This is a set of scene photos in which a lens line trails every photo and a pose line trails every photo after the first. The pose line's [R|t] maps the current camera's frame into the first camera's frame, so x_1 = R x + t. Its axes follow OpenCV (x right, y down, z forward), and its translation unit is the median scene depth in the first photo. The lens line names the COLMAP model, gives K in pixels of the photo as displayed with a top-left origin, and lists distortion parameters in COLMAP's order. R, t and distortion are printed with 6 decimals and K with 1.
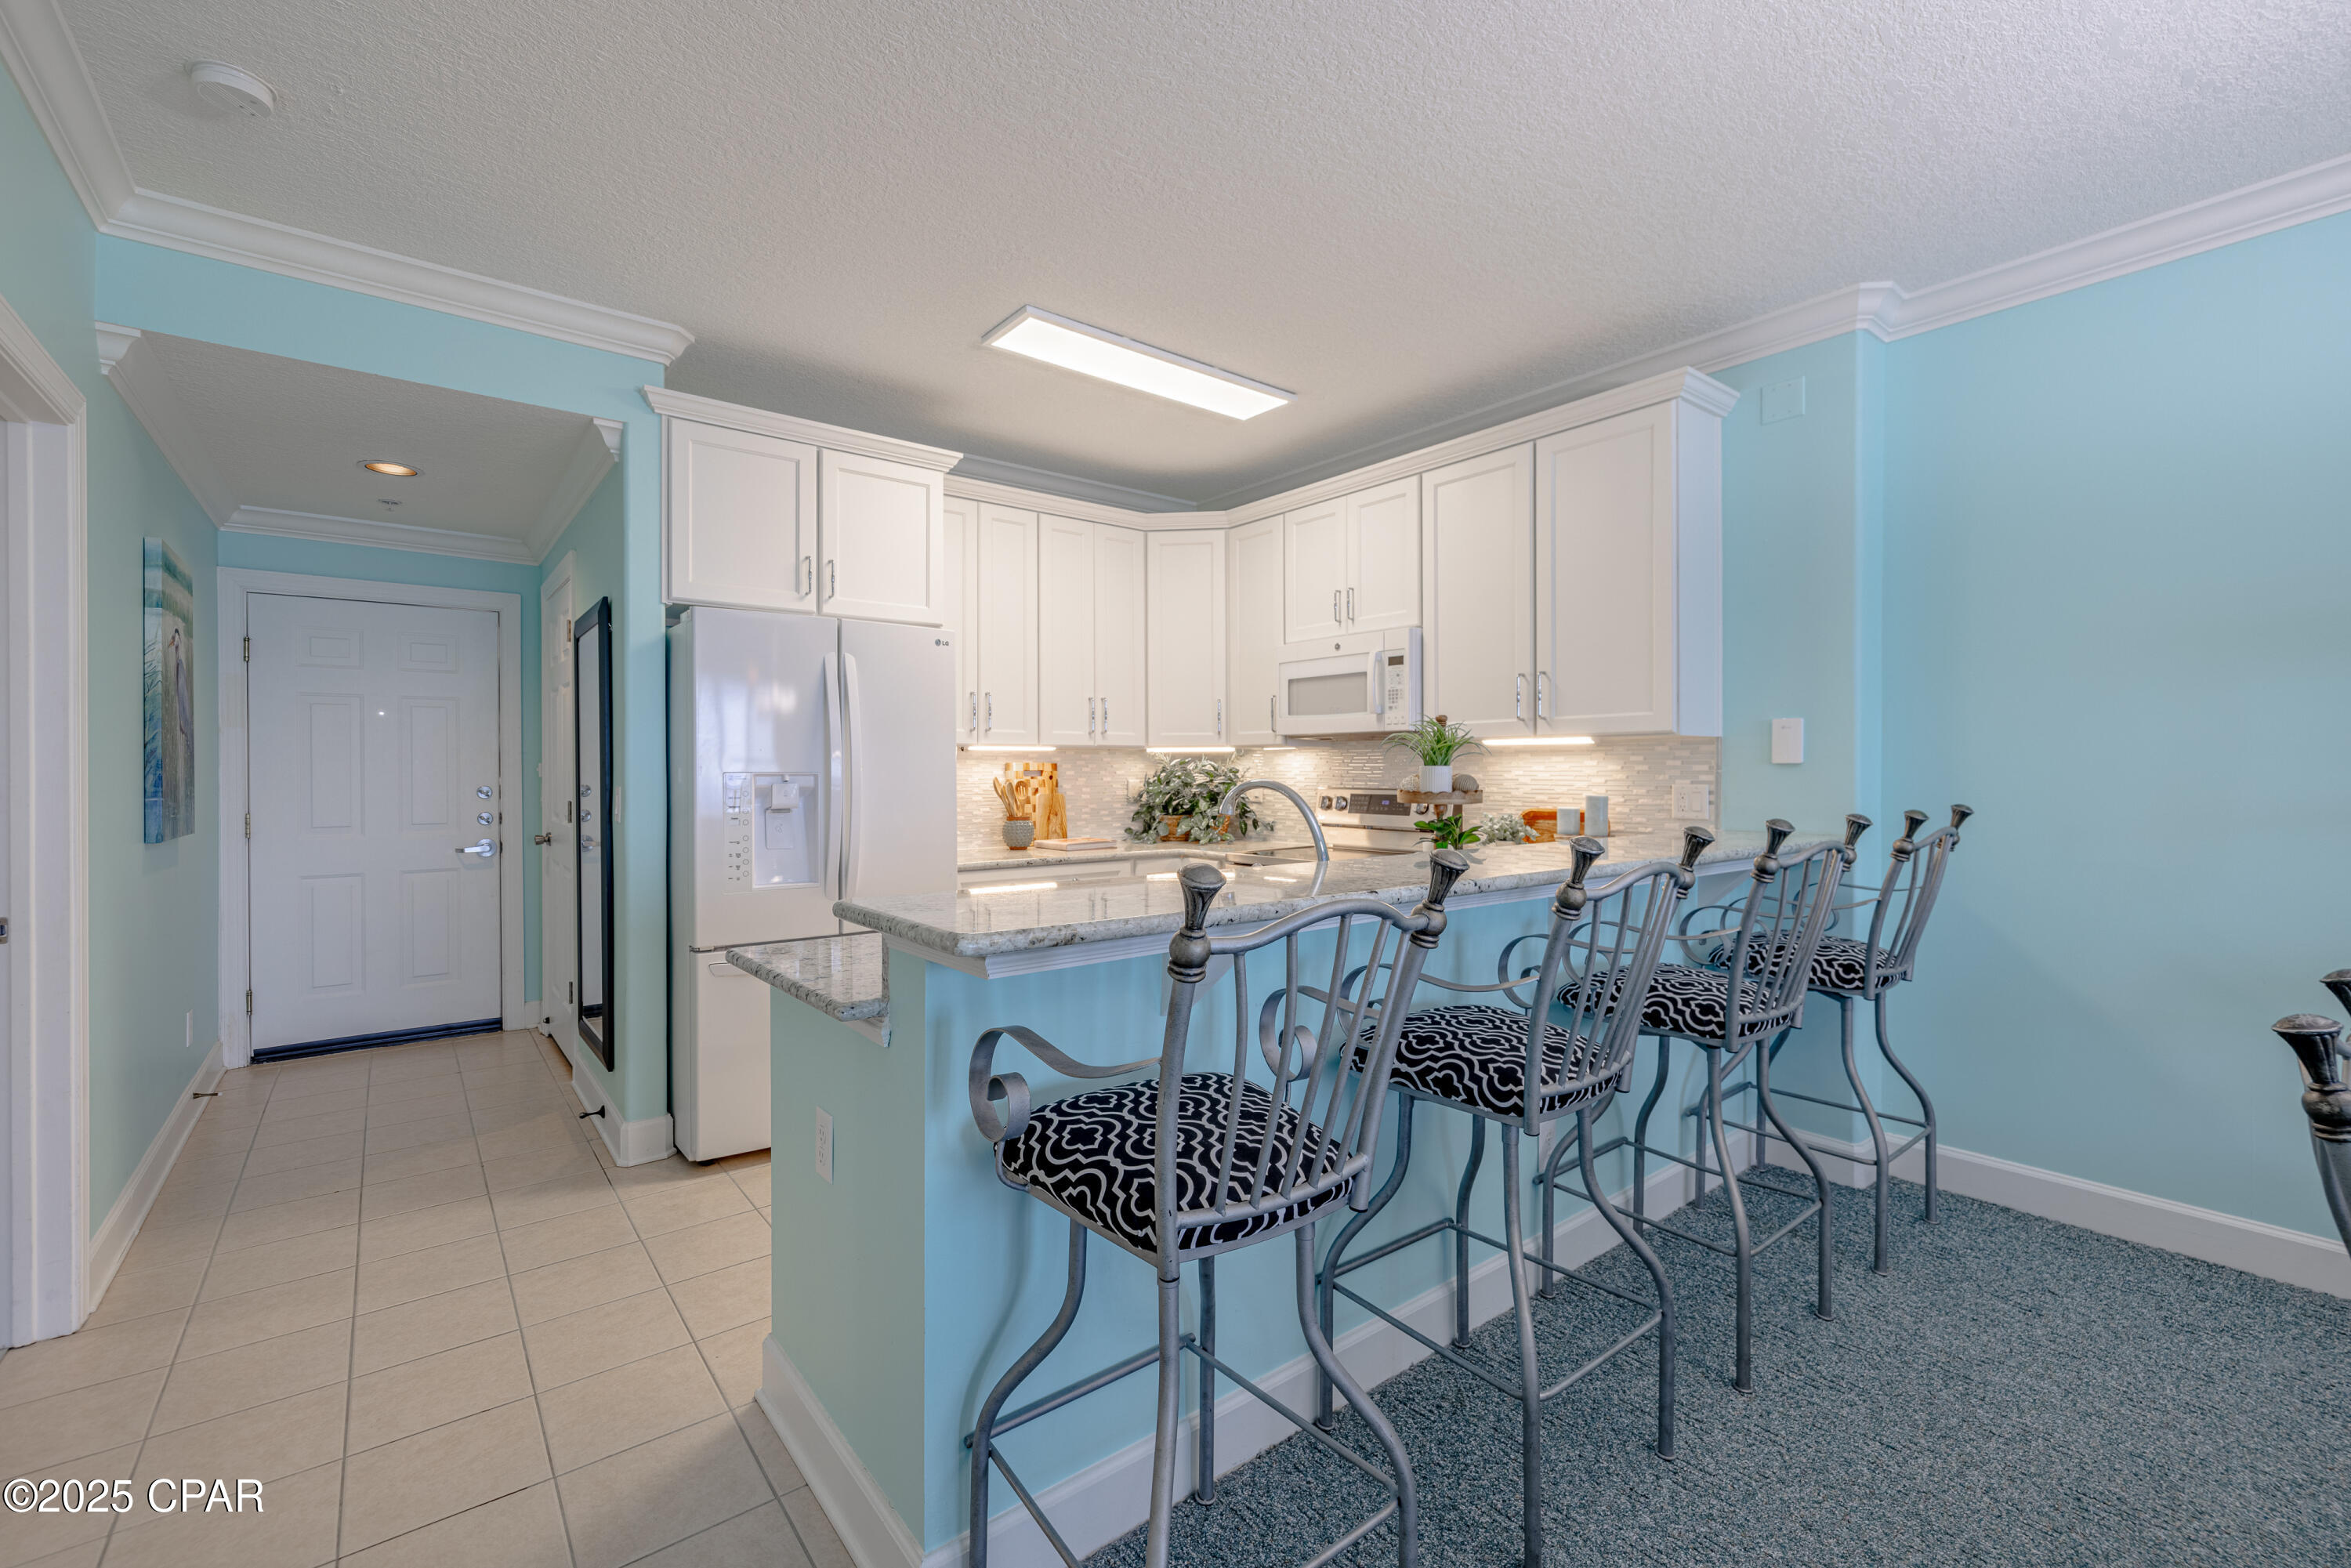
lens RADIAL K [[1001.9, 0, 1140.2], [0, 1001.9, 767.7], [0, 0, 1]] dist [-0.009503, 0.000833]
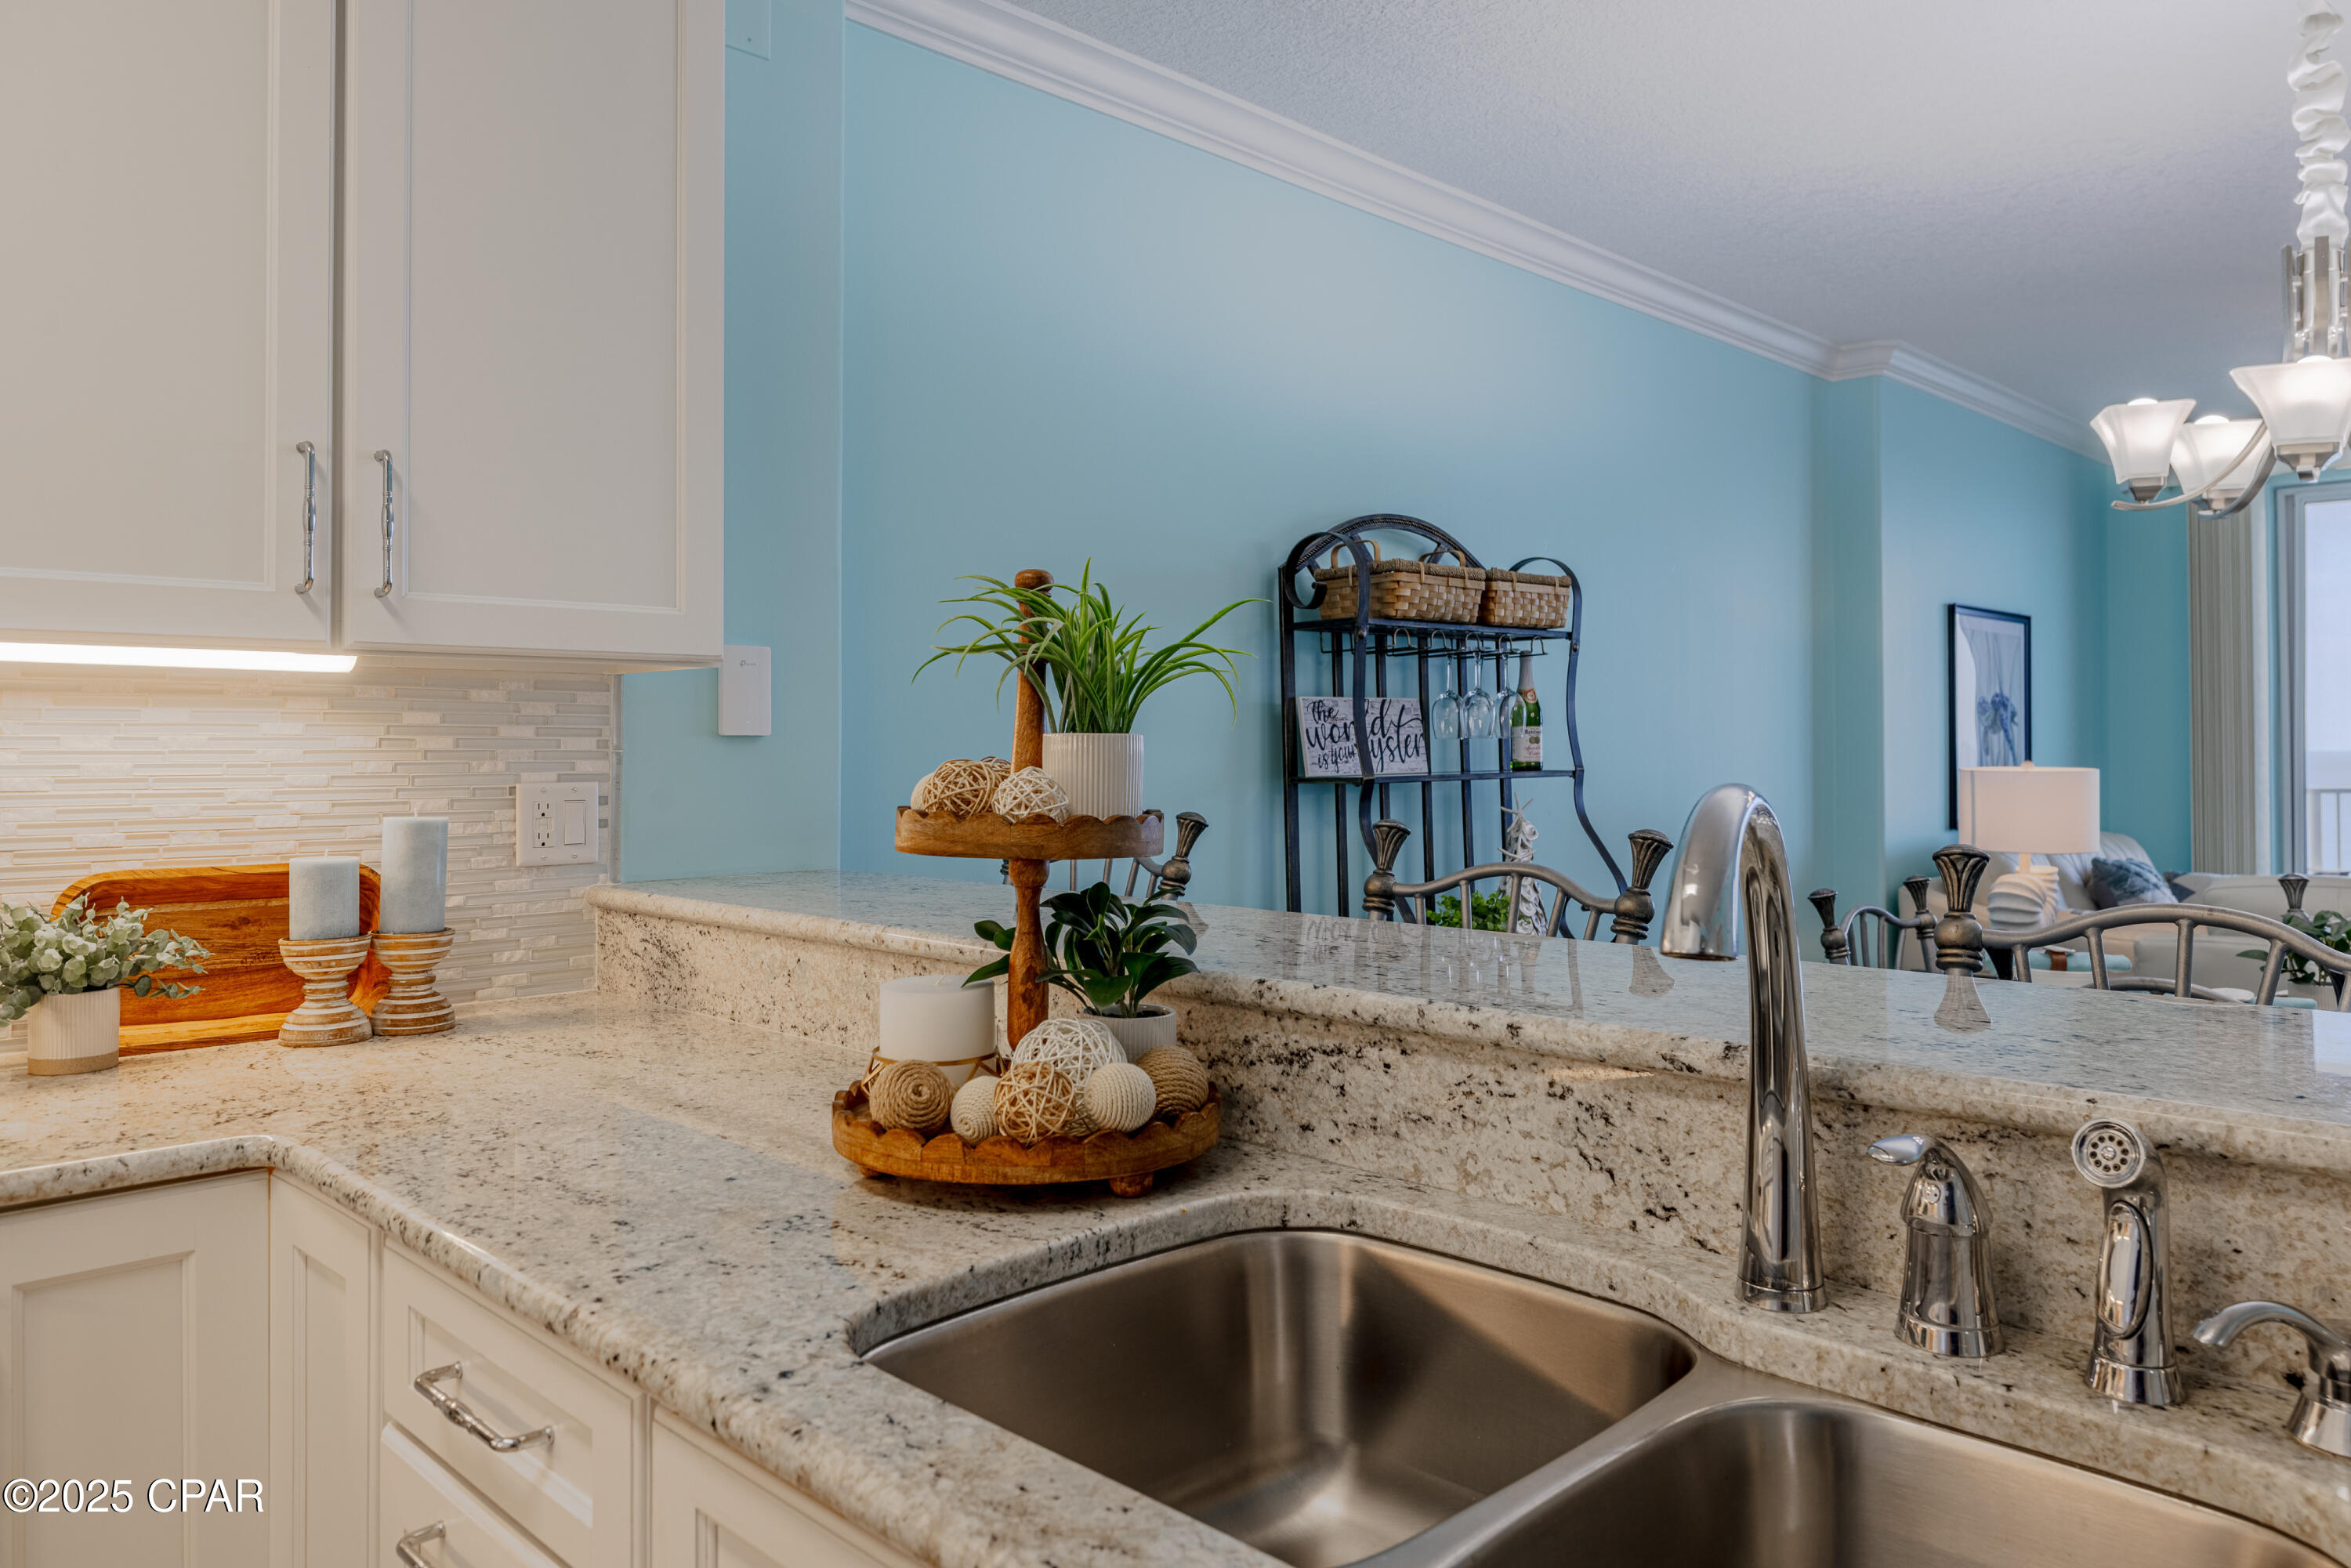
lens RADIAL K [[1613.2, 0, 1220.1], [0, 1613.2, 709.5], [0, 0, 1]] dist [0.004573, 0.004550]
pose [[-0.147053, 0.028456, 0.988719, -0.176988], [0.001304, 0.999591, -0.028575, 0.005747], [-0.989128, -0.002913, -0.147030, 0.854779]]
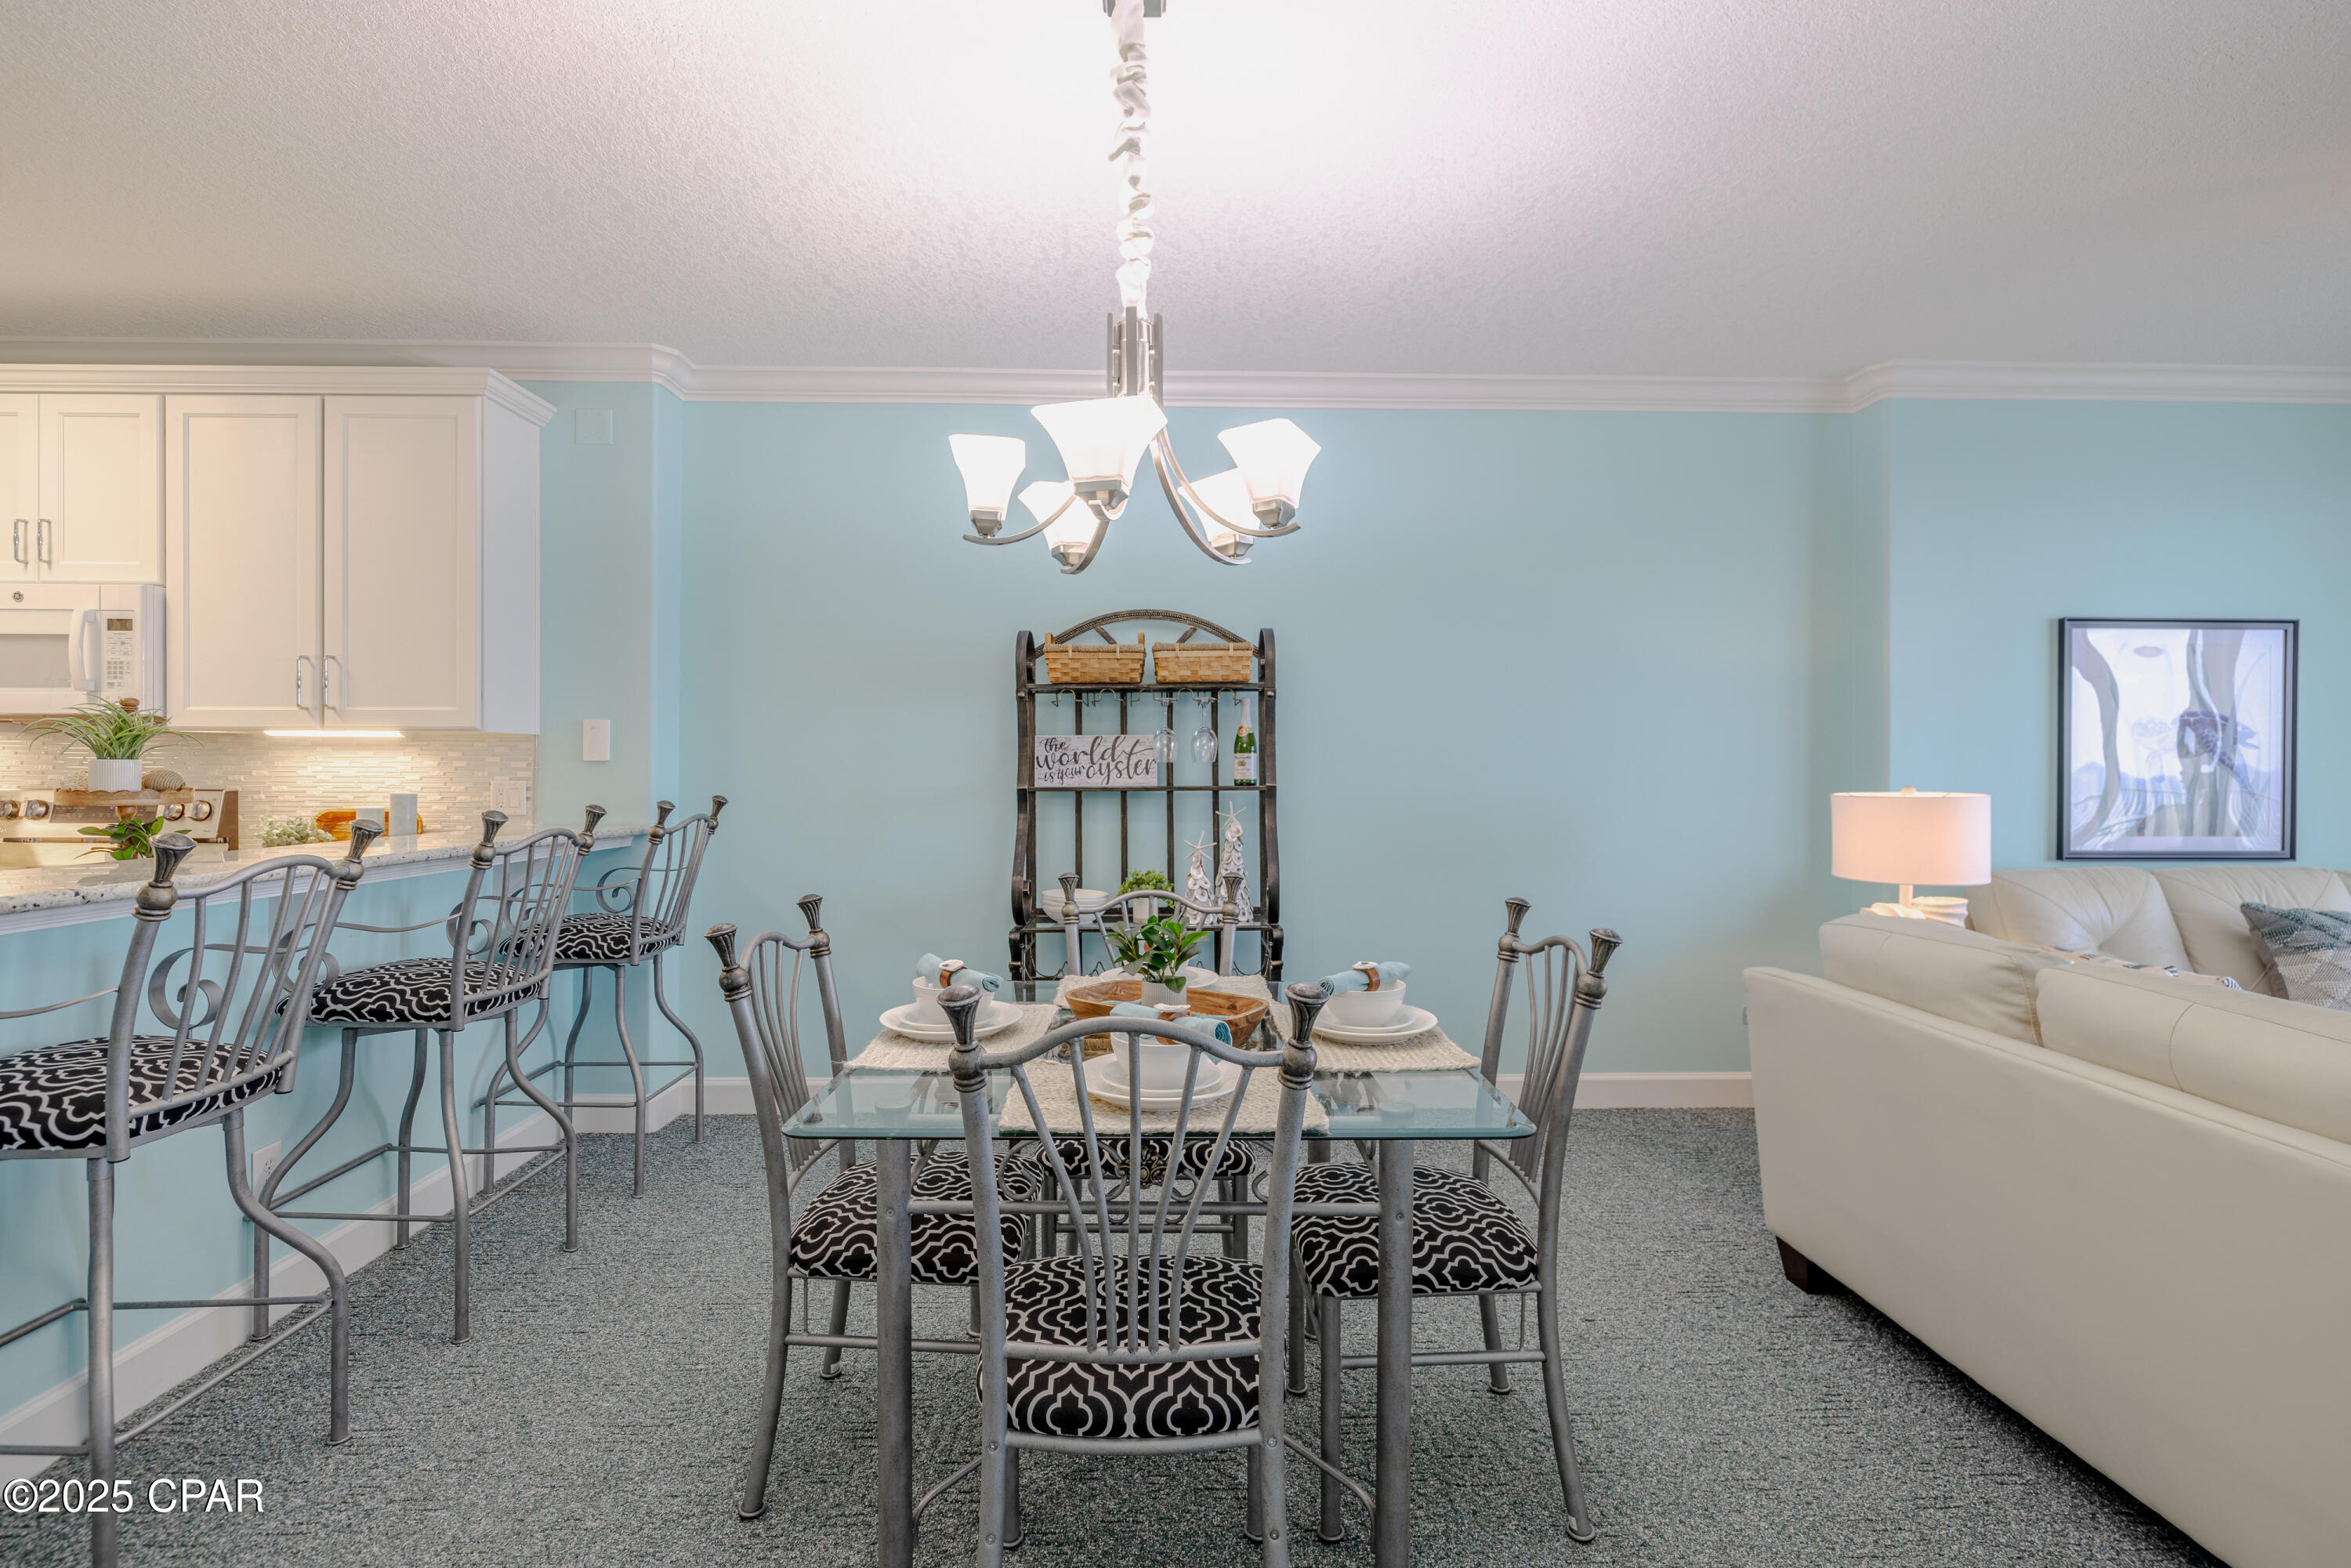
lens RADIAL K [[1039.7, 0, 1187.9], [0, 1039.7, 775.8], [0, 0, 1]] dist [-0.003692, 0.001815]
pose [[0.579718, -0.001604, 0.814815, 0.094533], [-0.006846, 0.999953, 0.006839, -0.000272], [-0.814788, -0.009543, 0.579680, -0.180957]]
